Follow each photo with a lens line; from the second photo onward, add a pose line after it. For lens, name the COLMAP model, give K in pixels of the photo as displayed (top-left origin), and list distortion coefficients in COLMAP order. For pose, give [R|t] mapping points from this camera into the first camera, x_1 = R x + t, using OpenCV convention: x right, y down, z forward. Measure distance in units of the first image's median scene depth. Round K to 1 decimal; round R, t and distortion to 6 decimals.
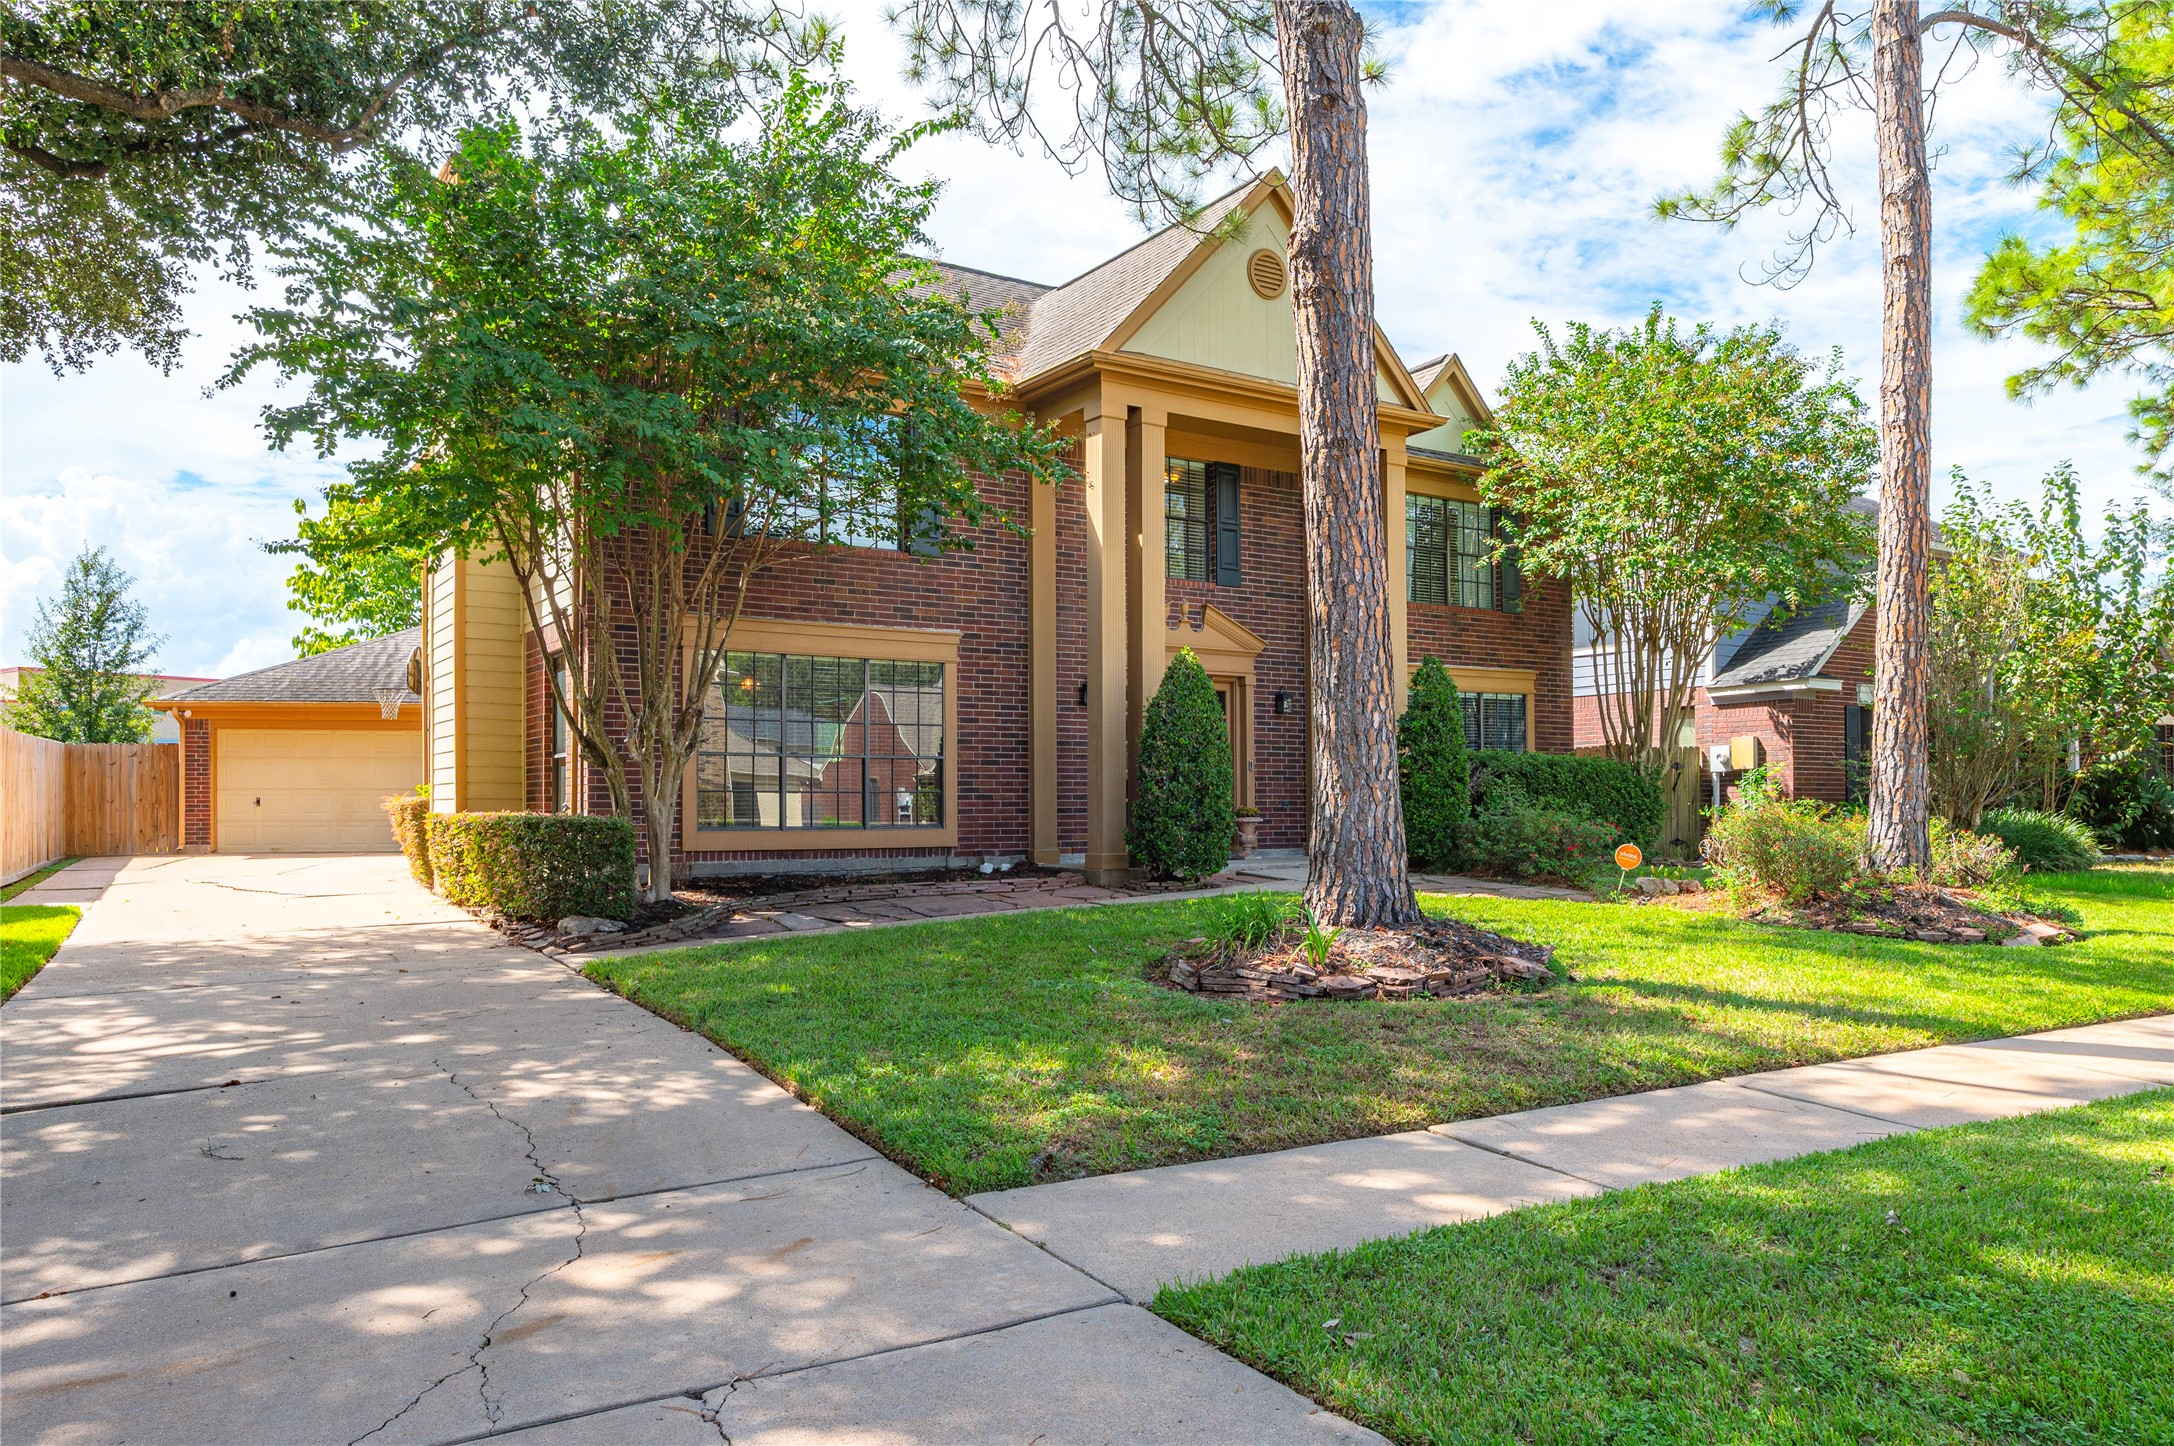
lens RADIAL K [[1547.6, 0, 1113.6], [0, 1547.6, 789.2], [0, 0, 1]] dist [0.001057, -0.005073]
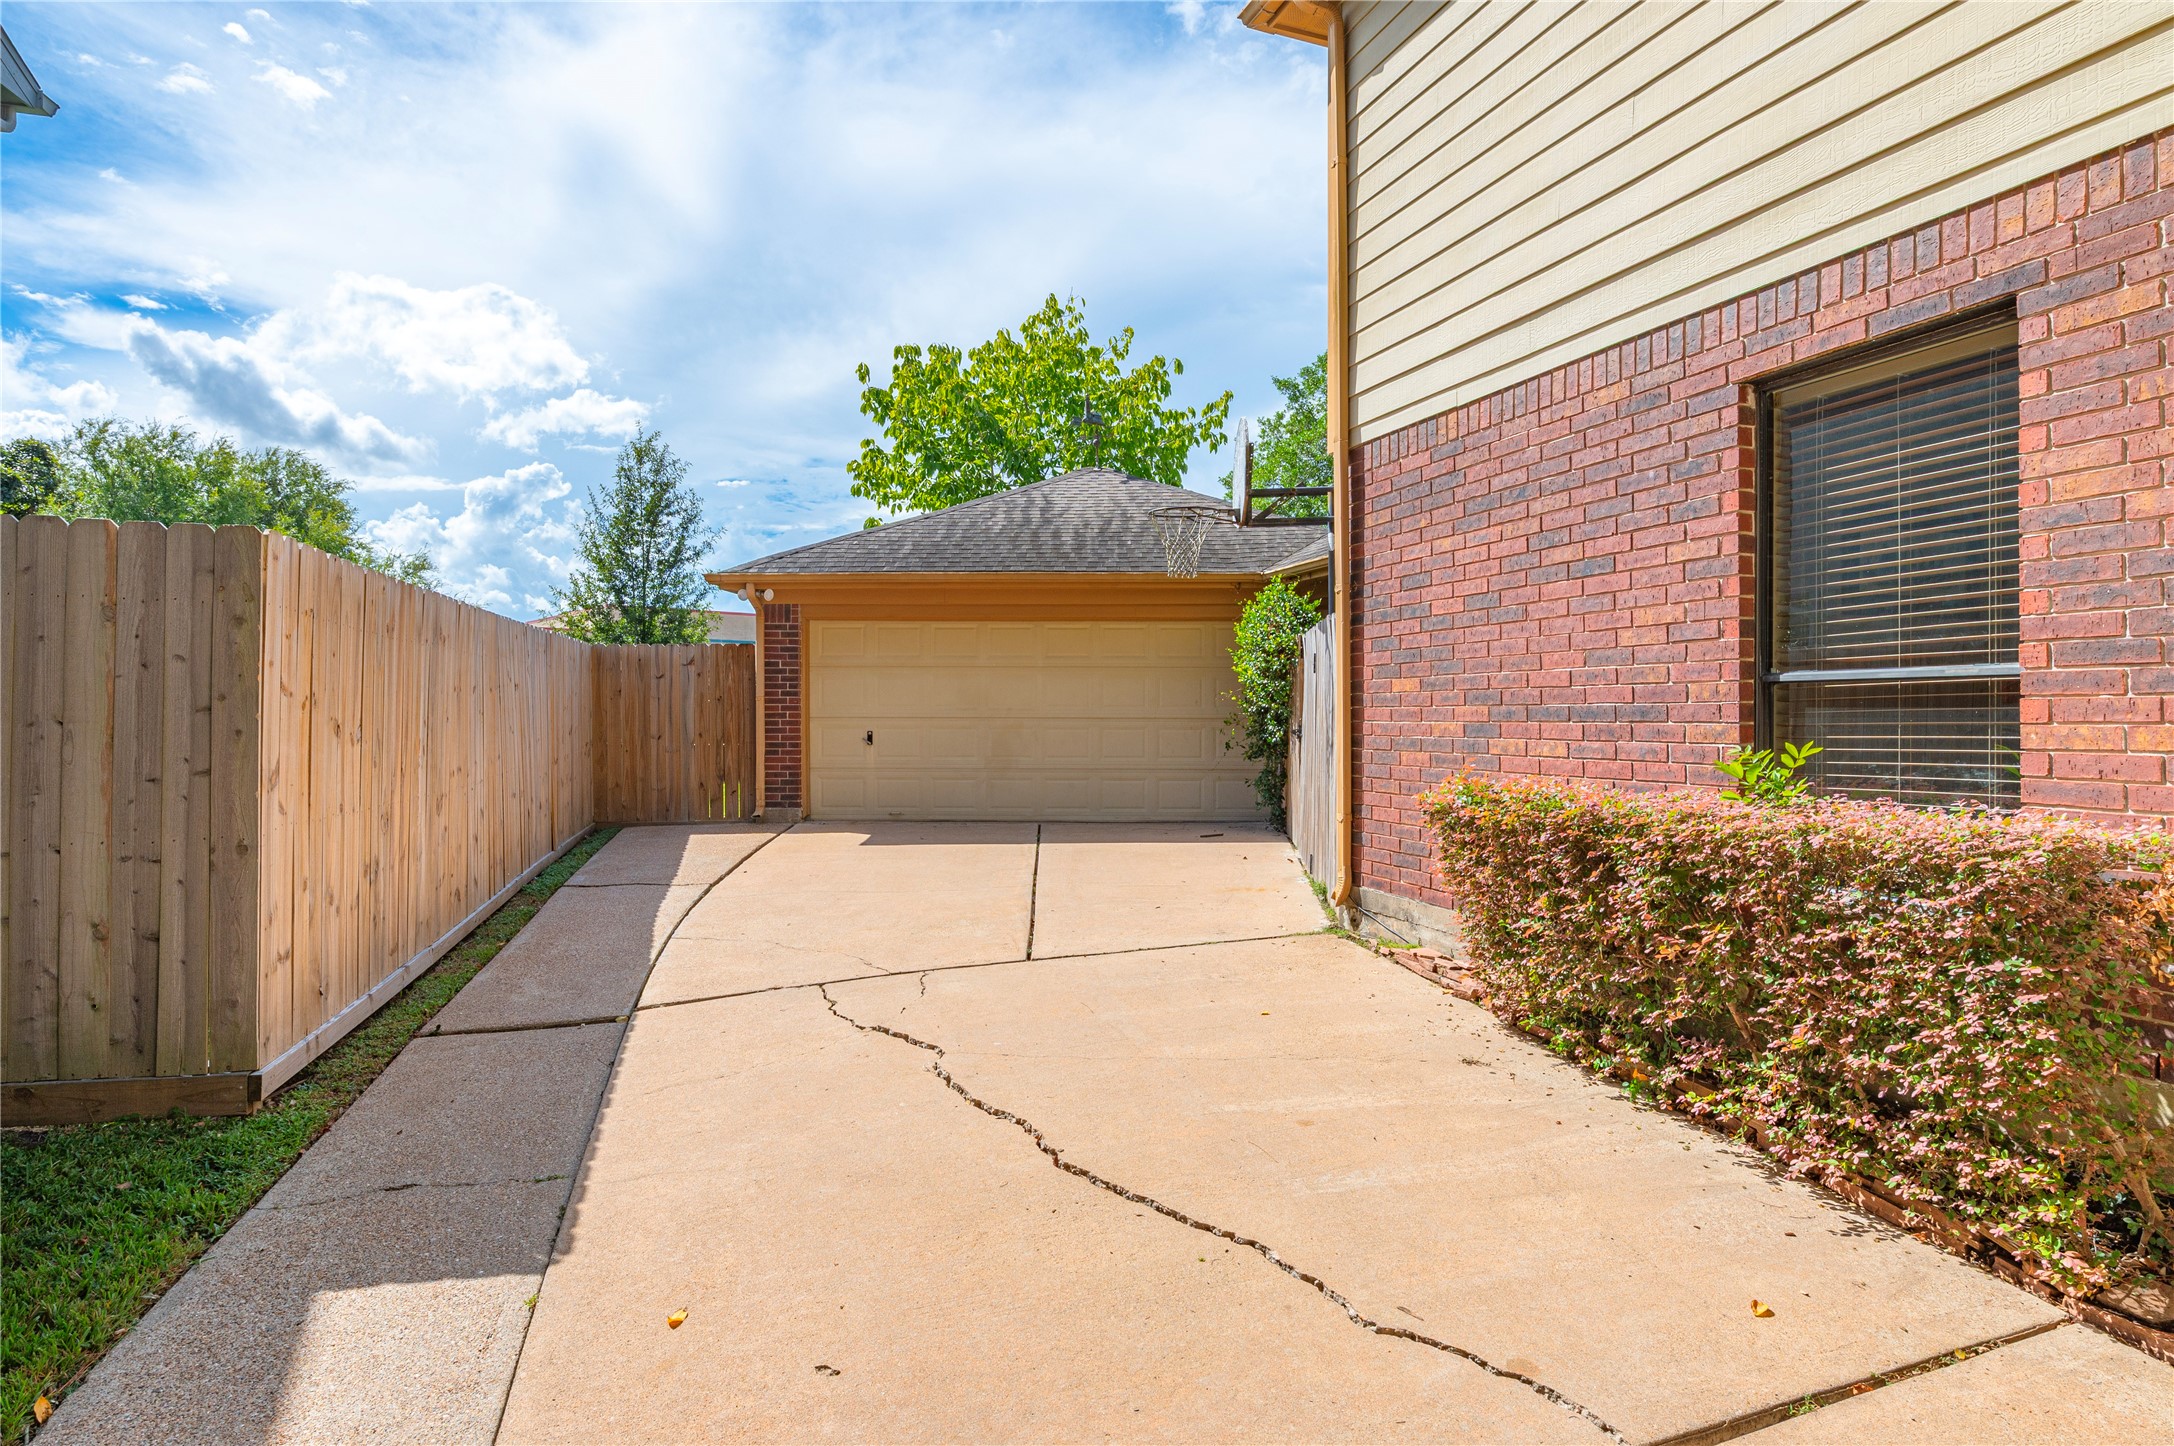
lens RADIAL K [[1189.5, 0, 1084.2], [0, 1189.5, 718.9], [0, 0, 1]] dist [-0.003479, -0.000132]
pose [[0.970639, 0.005148, -0.240488, -0.264697], [-0.001388, 0.999874, 0.015801, -0.005393], [0.240539, -0.015003, 0.970524, 0.416646]]
